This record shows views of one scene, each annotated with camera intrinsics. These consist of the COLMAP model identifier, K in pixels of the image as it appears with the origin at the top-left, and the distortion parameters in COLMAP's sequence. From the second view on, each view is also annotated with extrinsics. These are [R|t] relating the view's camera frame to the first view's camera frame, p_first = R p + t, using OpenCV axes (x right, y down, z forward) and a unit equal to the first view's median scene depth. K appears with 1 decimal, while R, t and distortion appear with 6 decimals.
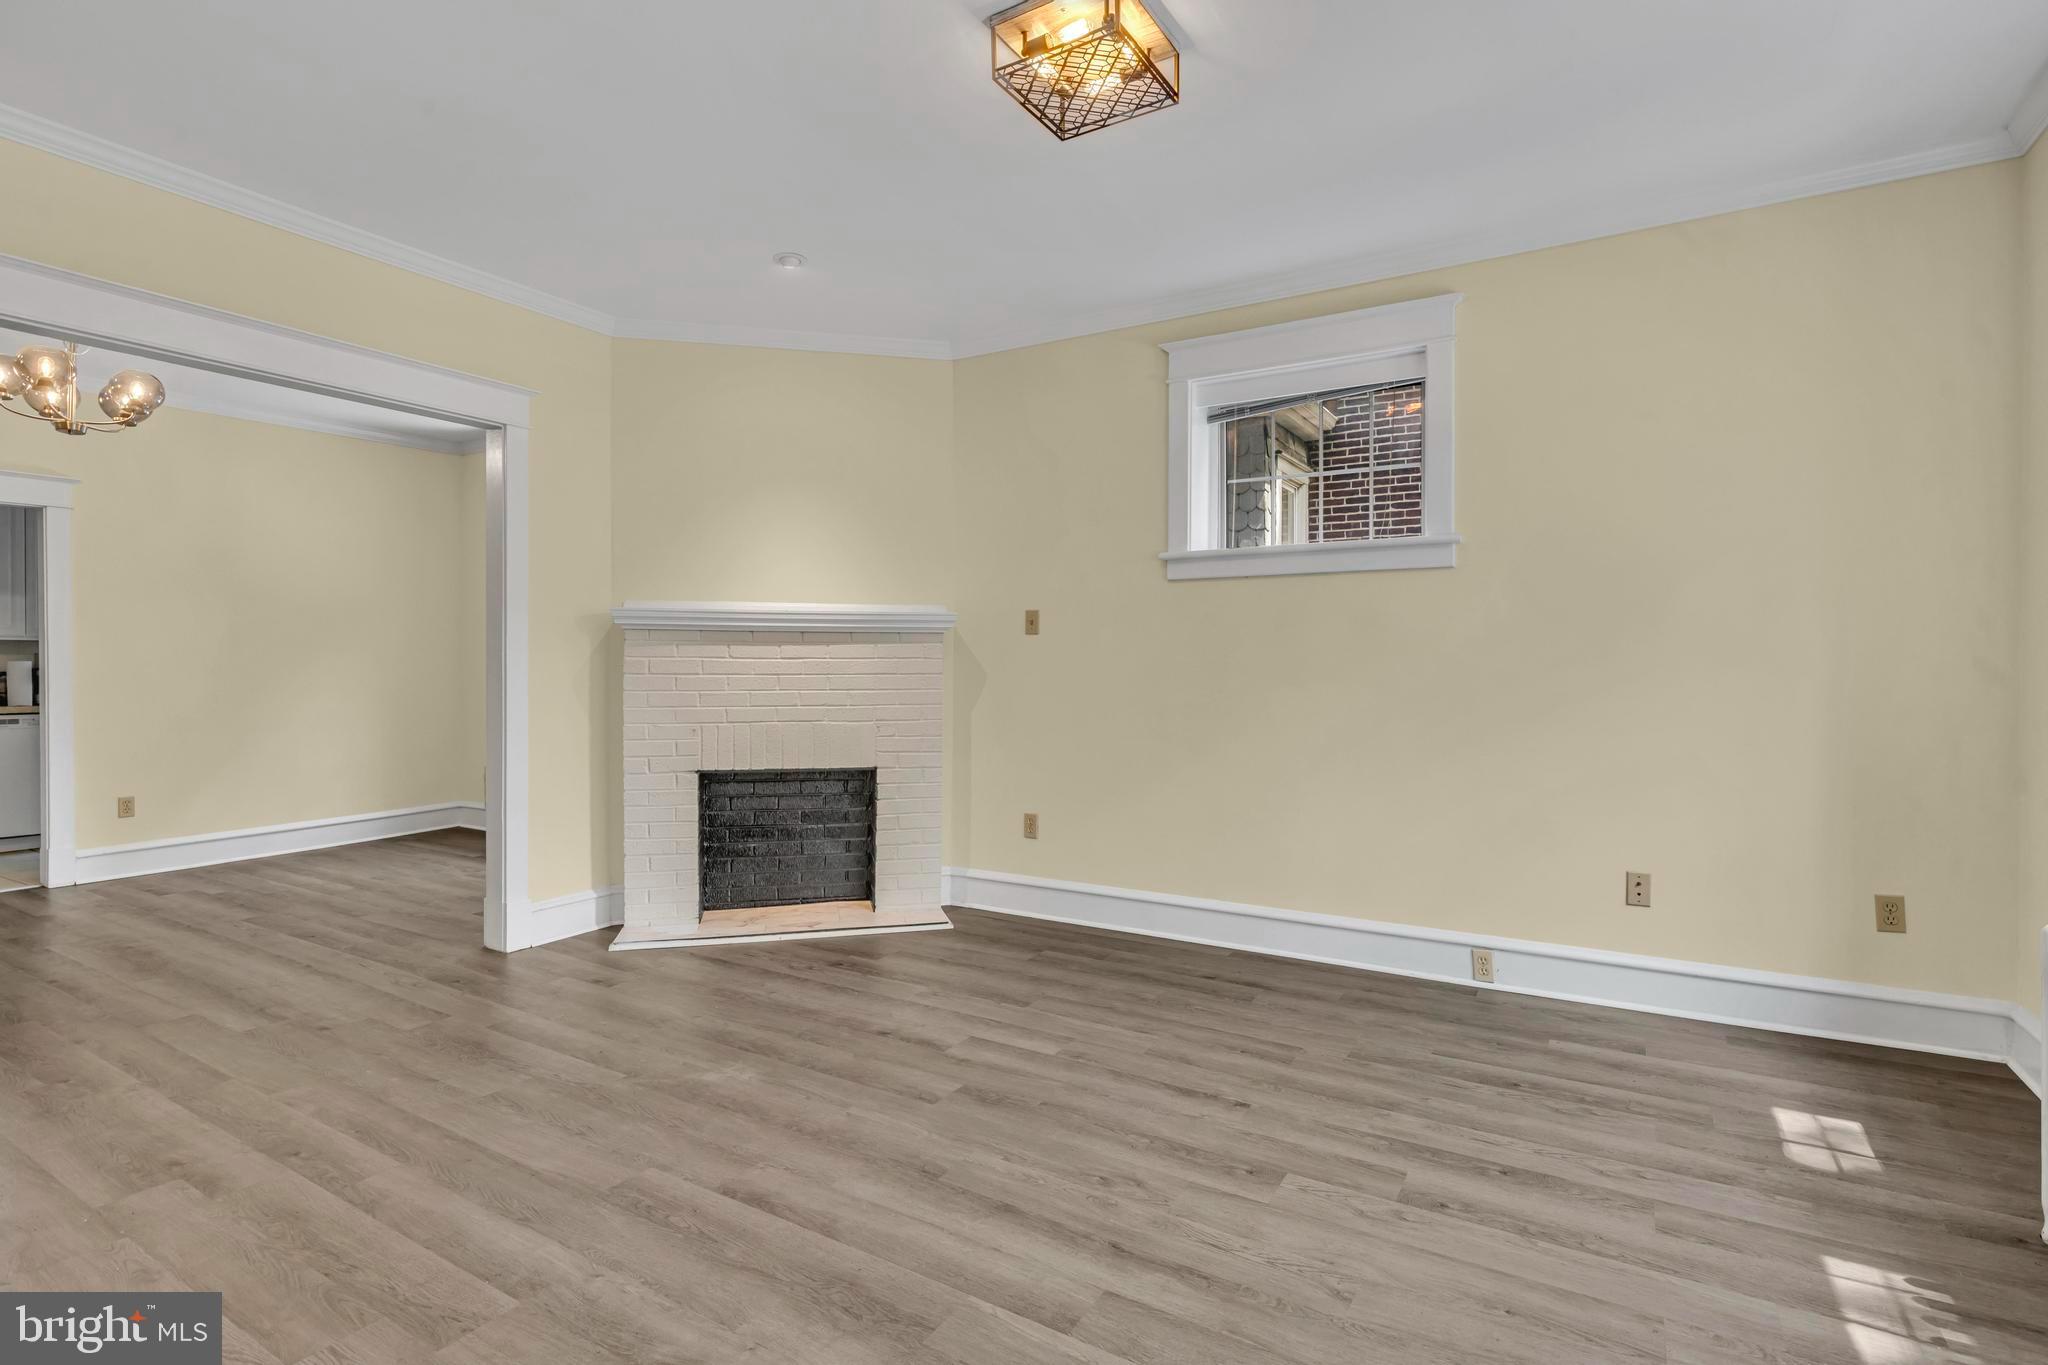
lens RADIAL K [[921.6, 0, 1029.1], [0, 921.6, 638.8], [0, 0, 1]] dist [0.001691, -0.000206]
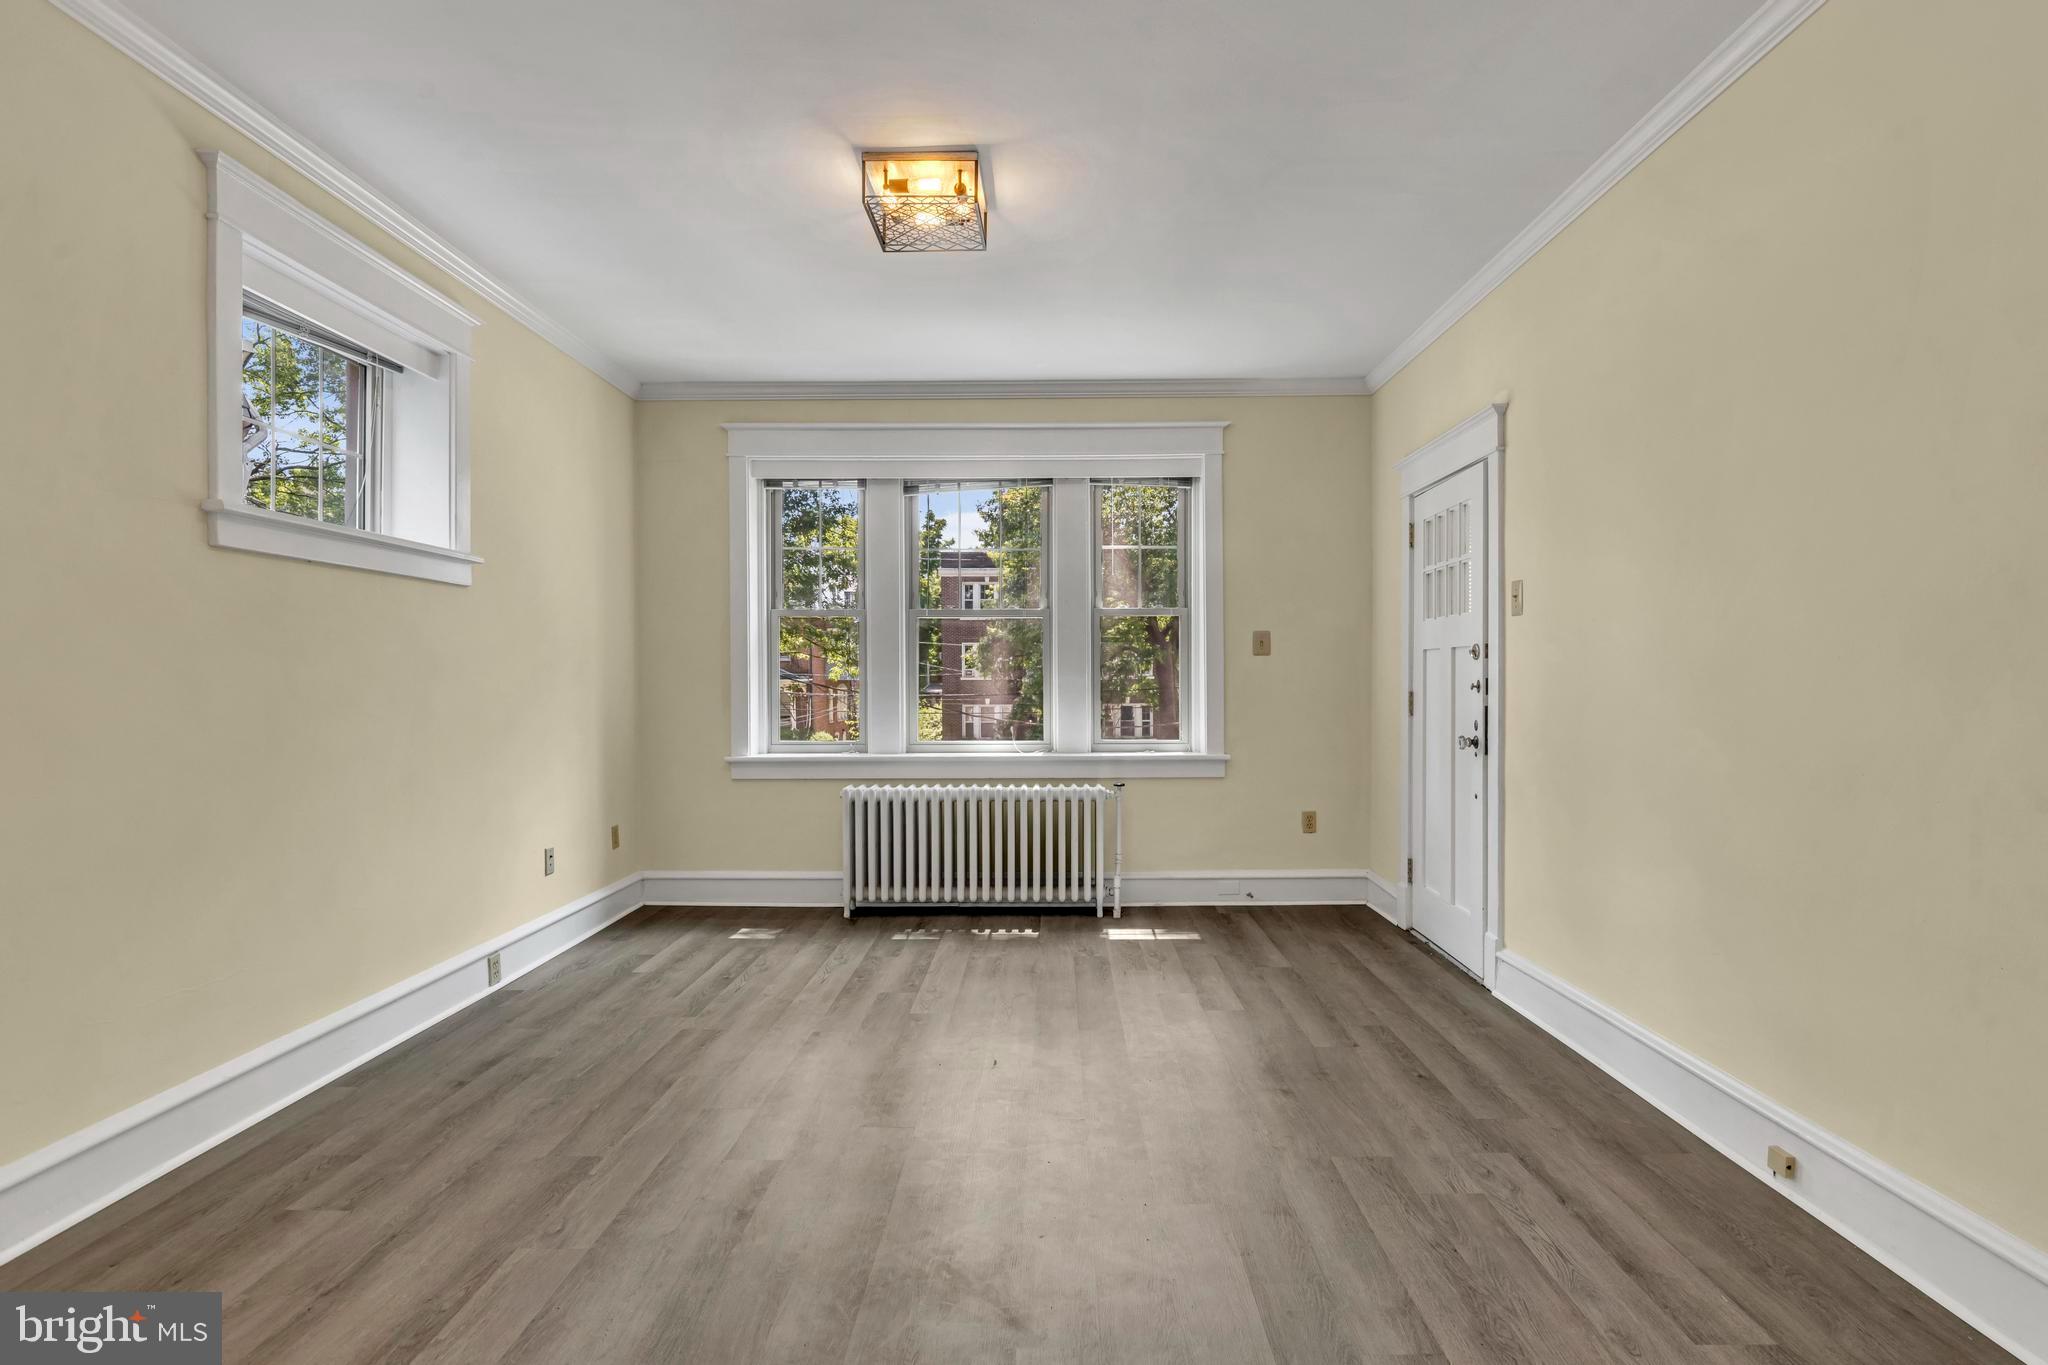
lens RADIAL K [[1003.9, 0, 1024.0], [0, 1003.9, 682.5], [0, 0, 1]] dist [0.000358, -0.000089]
pose [[-0.470492, 0.003318, 0.882398, -0.936531], [-0.017074, 0.999771, -0.012863, 0.042851], [-0.882239, -0.021118, -0.470327, 1.206499]]
